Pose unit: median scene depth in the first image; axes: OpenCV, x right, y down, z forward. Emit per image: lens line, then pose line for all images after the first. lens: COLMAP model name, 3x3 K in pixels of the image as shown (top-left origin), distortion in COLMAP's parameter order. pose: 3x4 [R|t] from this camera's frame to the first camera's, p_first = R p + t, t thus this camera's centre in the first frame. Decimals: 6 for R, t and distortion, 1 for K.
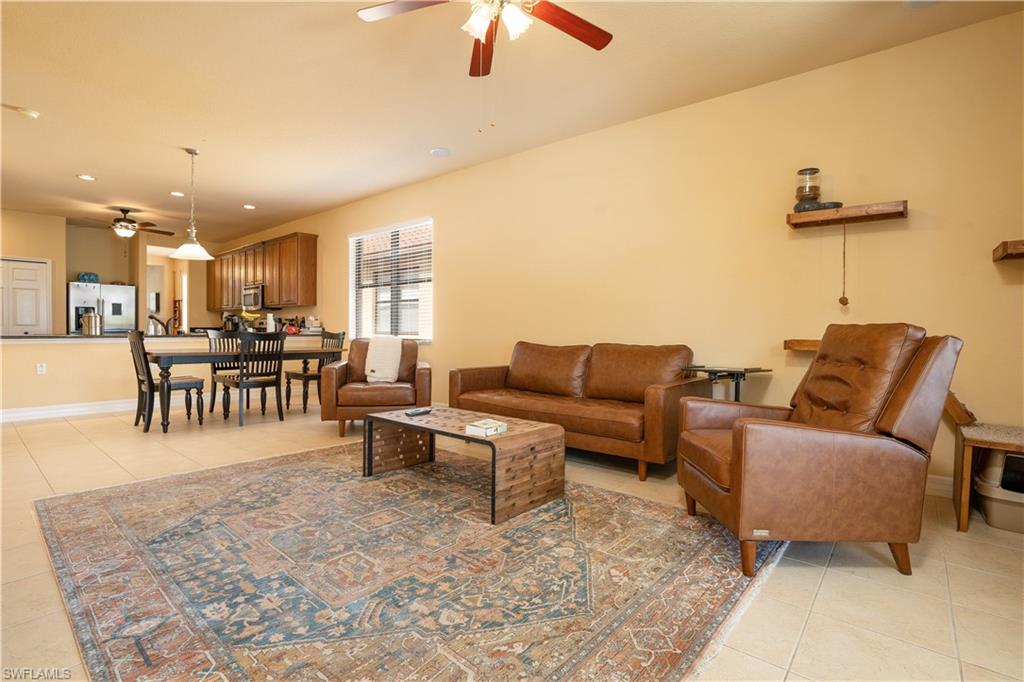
lens RADIAL K [[481.8, 0, 520.9], [0, 481.8, 331.7], [0, 0, 1]] dist [-0.039992, 0.006017]
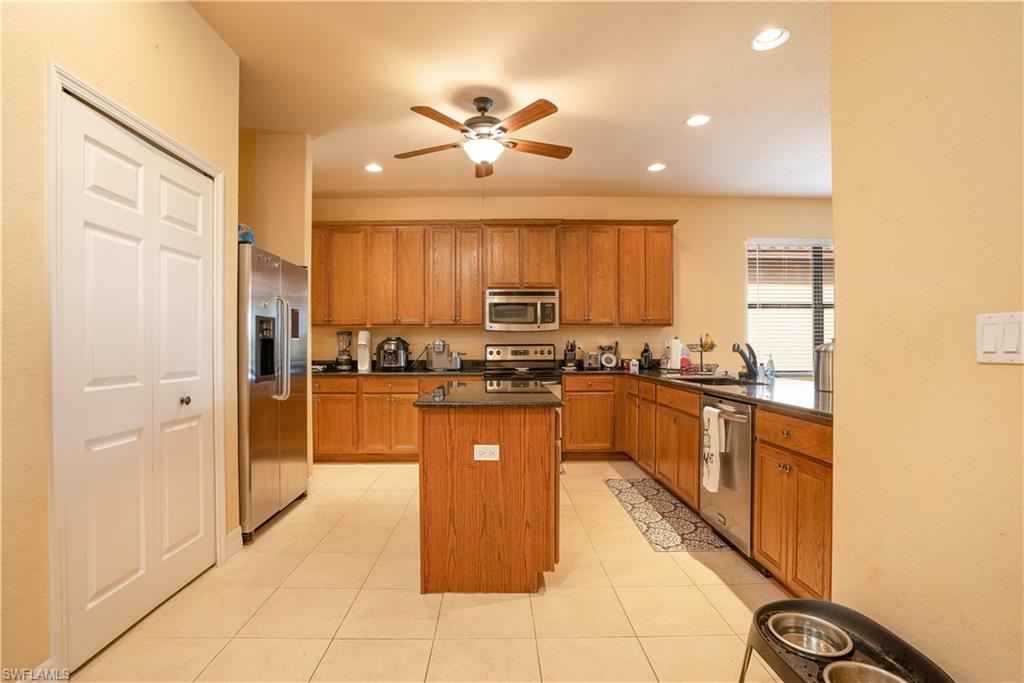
lens RADIAL K [[481.8, 0, 504.5], [0, 481.8, 346.2], [0, 0, 1]] dist [-0.039992, 0.006017]
pose [[0.770385, -0.005101, 0.637558, -1.075494], [0.009569, 0.999948, -0.003562, -0.027525], [-0.637507, 0.008845, 0.770394, 0.619646]]
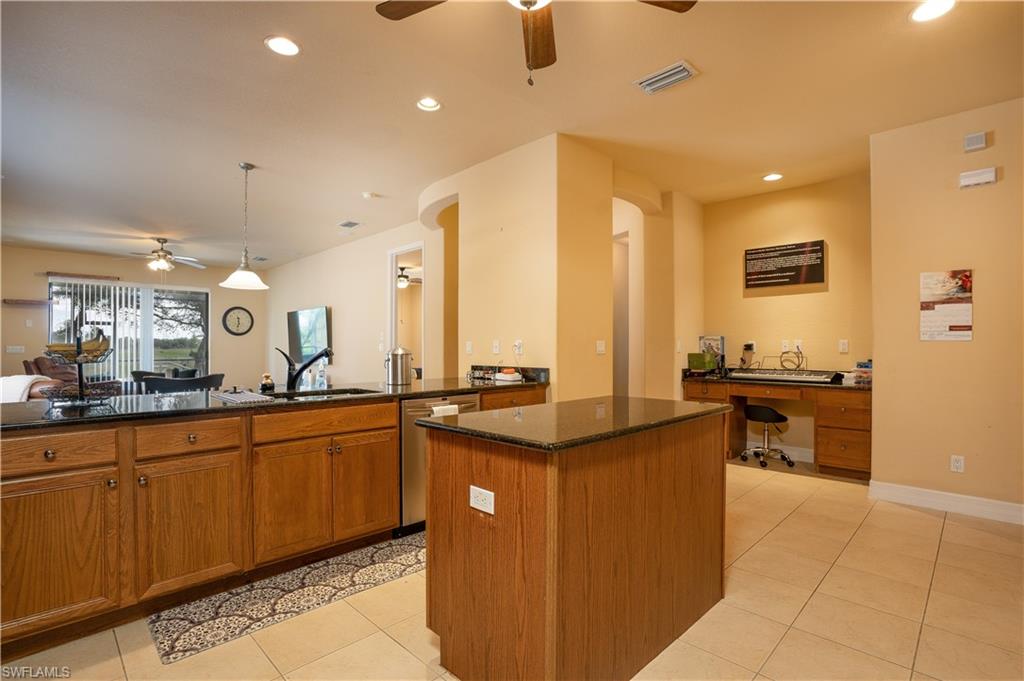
lens RADIAL K [[481.8, 0, 516.4], [0, 481.8, 346.1], [0, 0, 1]] dist [-0.039992, 0.006017]
pose [[-0.995620, -0.003736, 0.093417, -0.831749], [-0.003375, 0.999986, 0.004024, -0.033740], [-0.093431, 0.003691, -0.995619, 1.183375]]
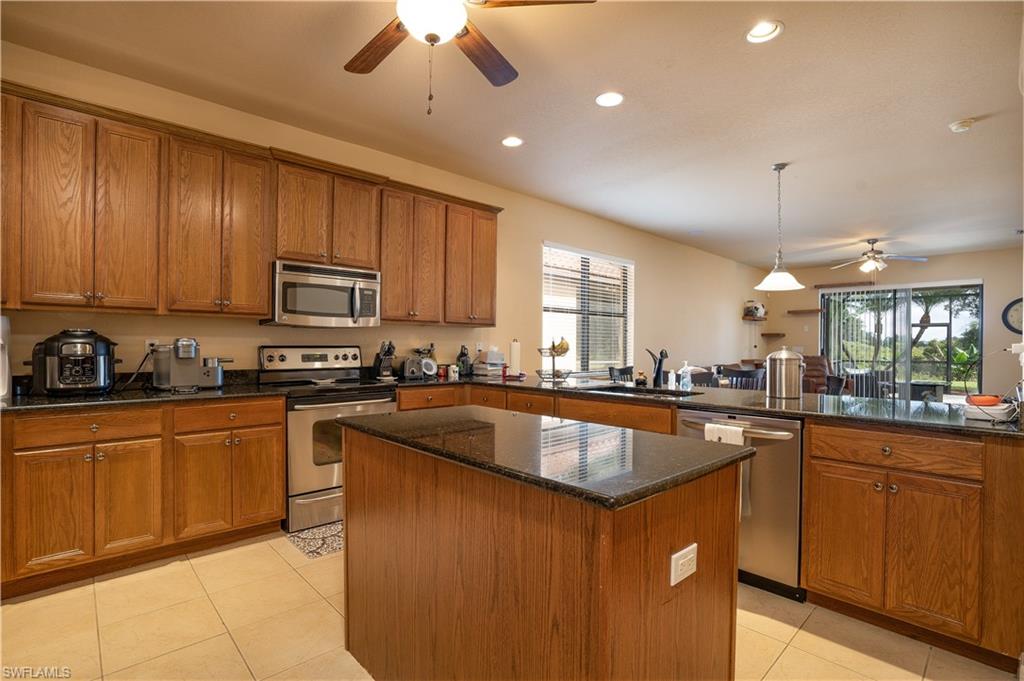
lens RADIAL K [[481.8, 0, 514.0], [0, 481.8, 344.2], [0, 0, 1]] dist [-0.039992, 0.006017]
pose [[0.133254, -0.001416, 0.991081, -1.057755], [-0.001395, 0.999998, 0.001617, -0.035082], [-0.991081, -0.001598, 0.133252, 0.885360]]
